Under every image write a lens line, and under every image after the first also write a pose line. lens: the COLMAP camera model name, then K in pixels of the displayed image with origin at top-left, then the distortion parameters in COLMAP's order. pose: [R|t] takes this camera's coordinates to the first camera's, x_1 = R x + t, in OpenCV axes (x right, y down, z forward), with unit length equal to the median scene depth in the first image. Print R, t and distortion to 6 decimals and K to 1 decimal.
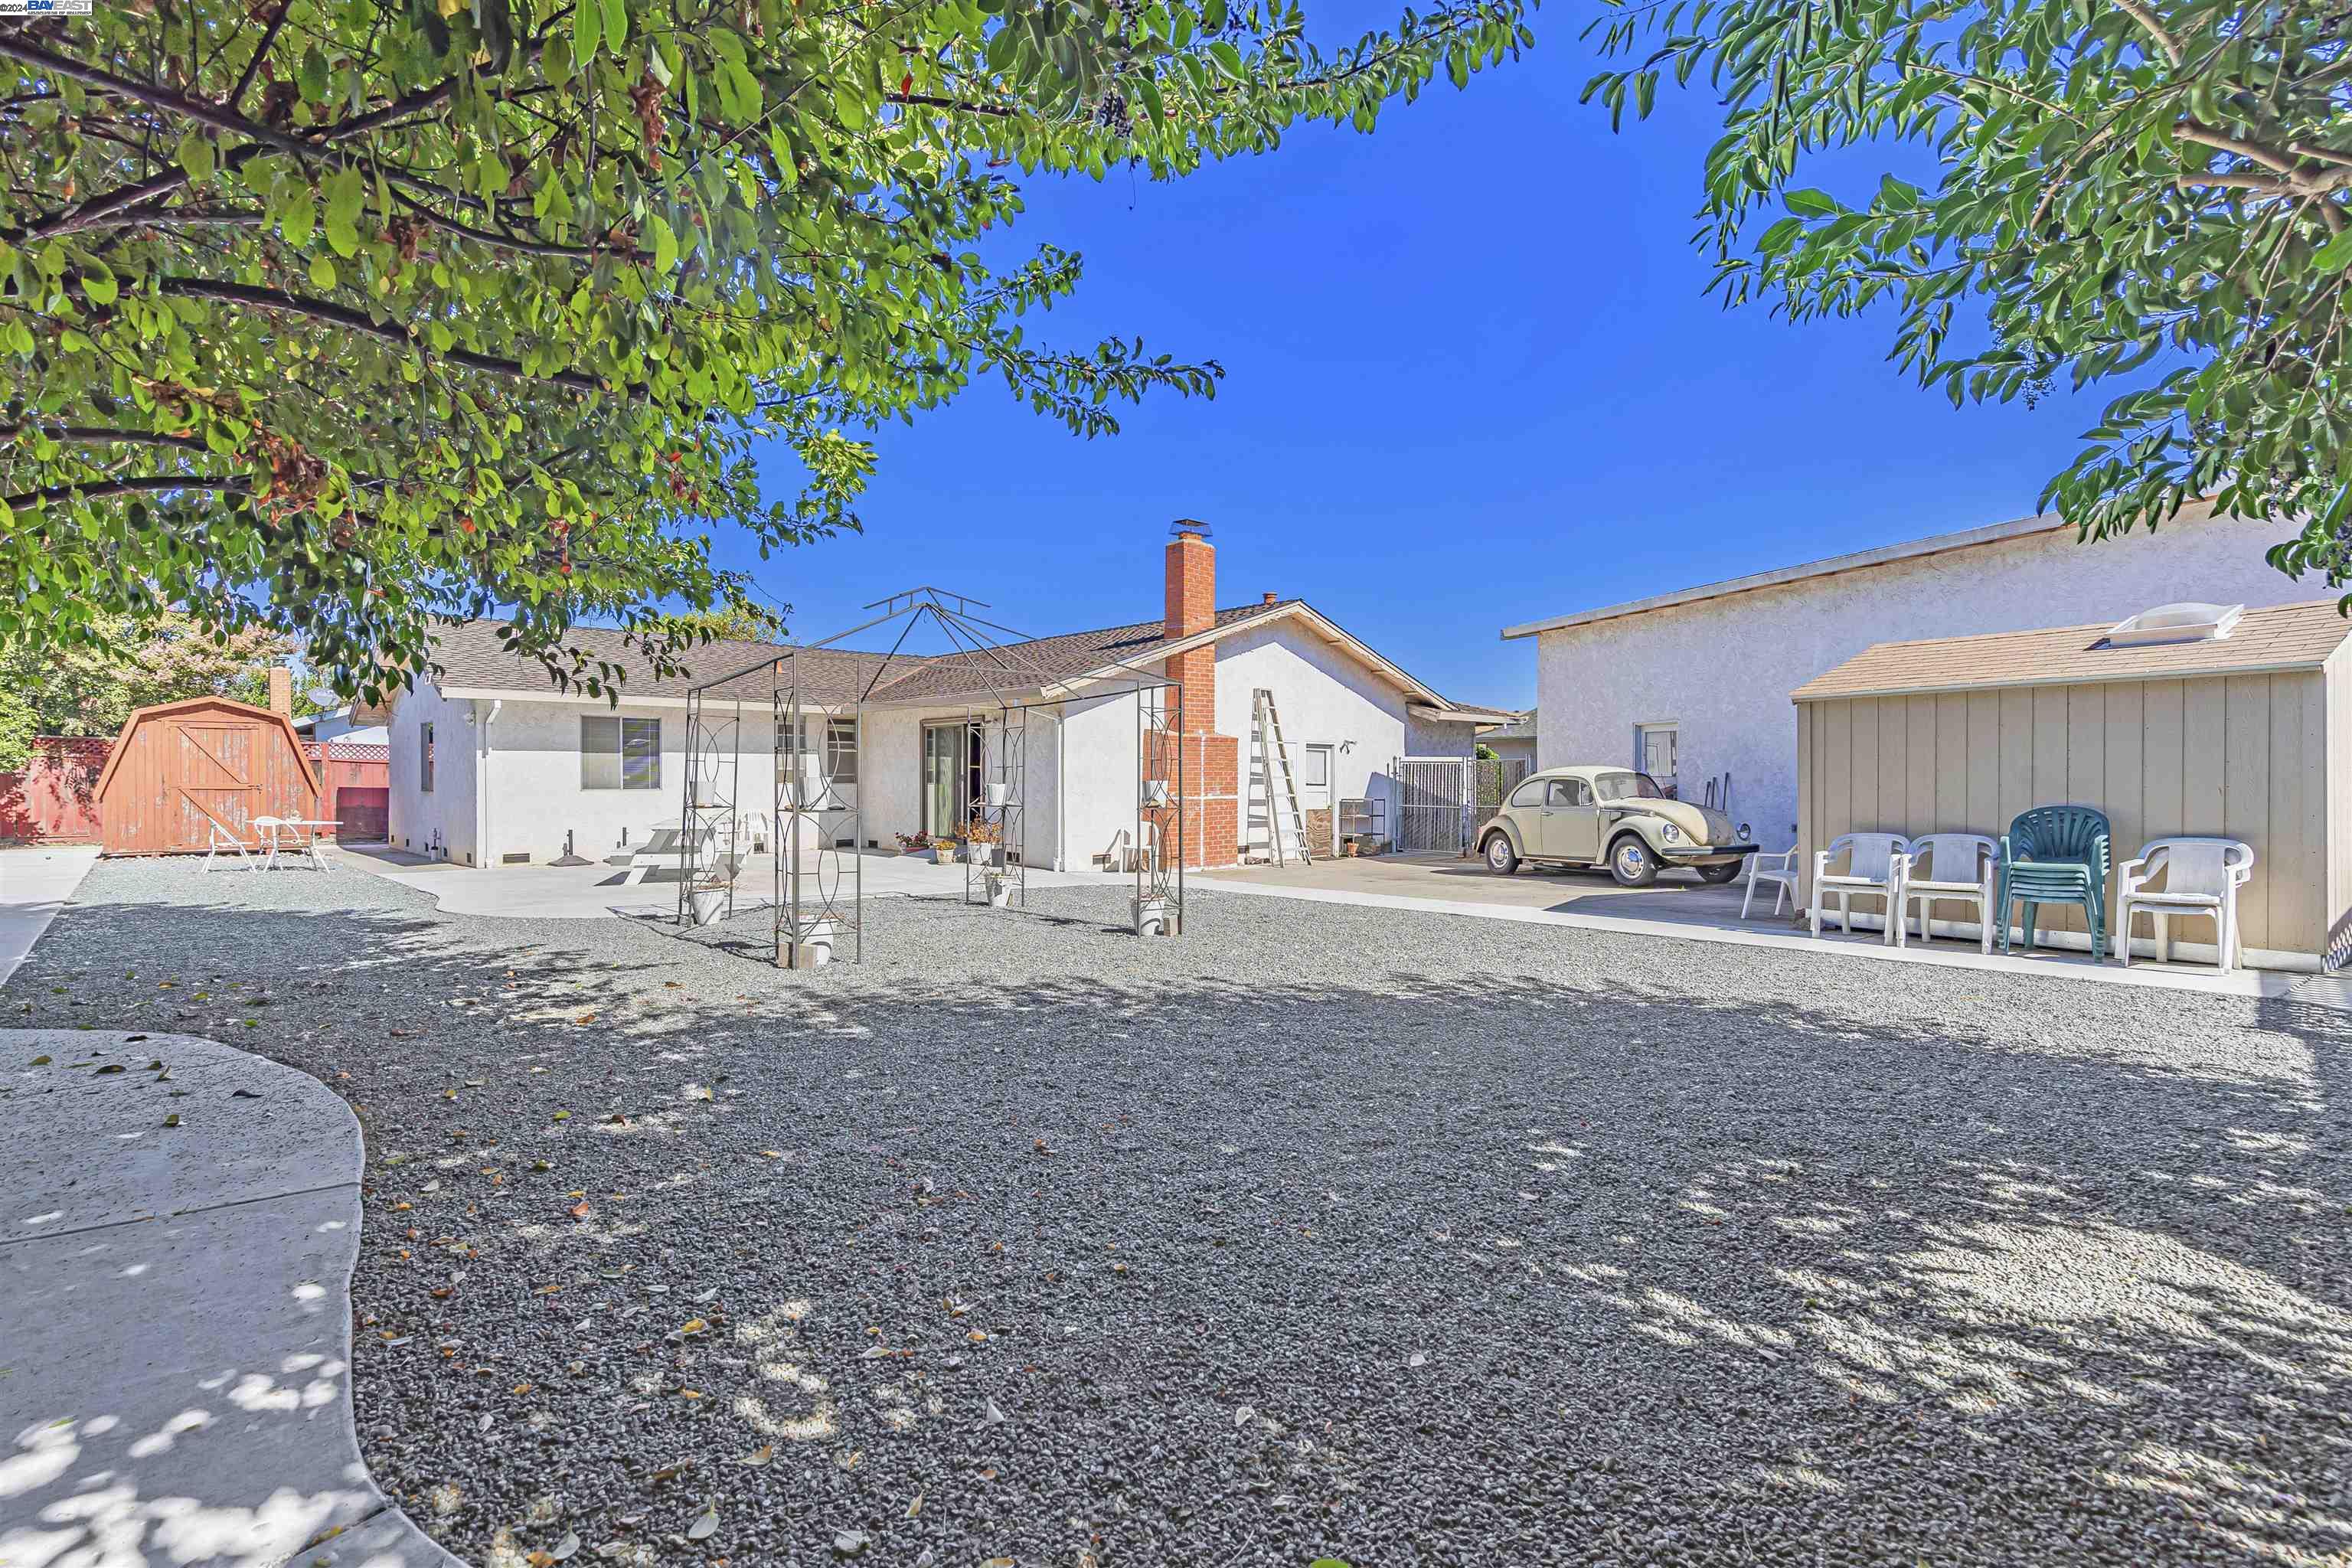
lens RADIAL K [[1086.9, 0, 1173.5], [0, 1086.9, 795.2], [0, 0, 1]] dist [0.000946, 0.001080]
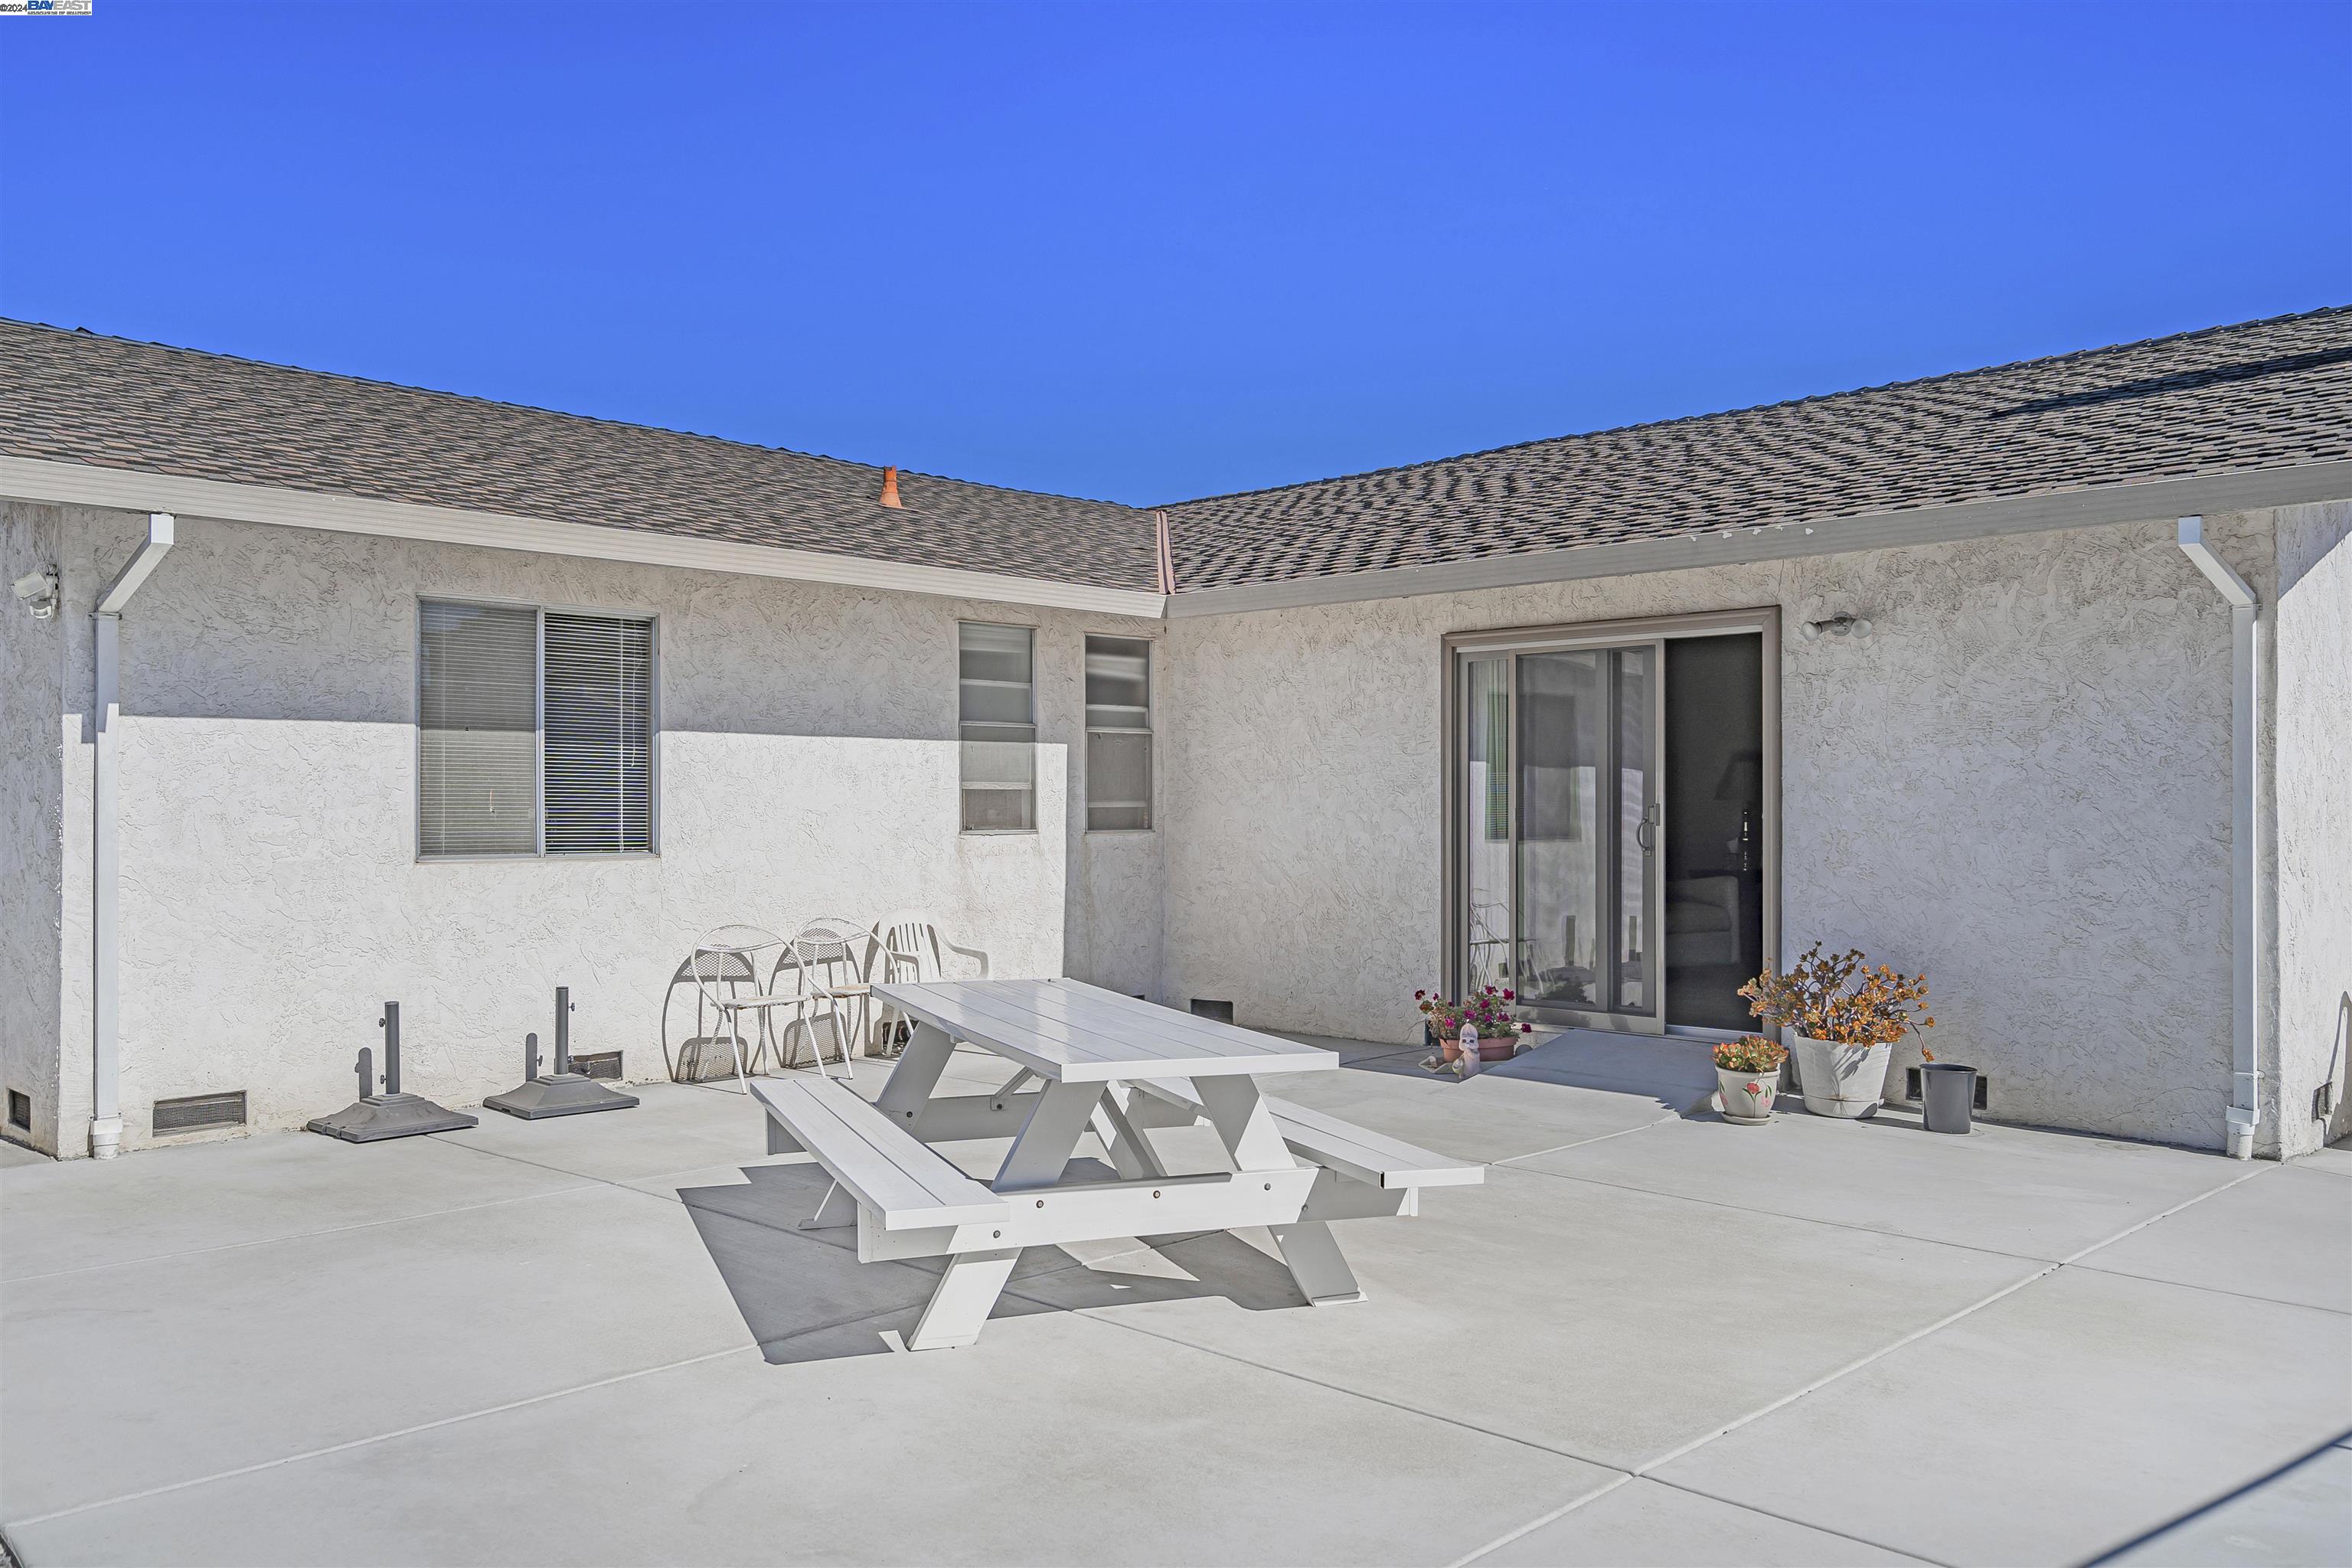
lens RADIAL K [[1860.4, 0, 1176.3], [0, 1860.4, 794.4], [0, 0, 1]] dist [-0.004826, -0.003889]
pose [[0.999402, -0.000775, 0.034583, -0.330508], [0.001665, 0.999668, -0.025705, -0.008087], [-0.034552, 0.025747, 0.999071, 0.461444]]
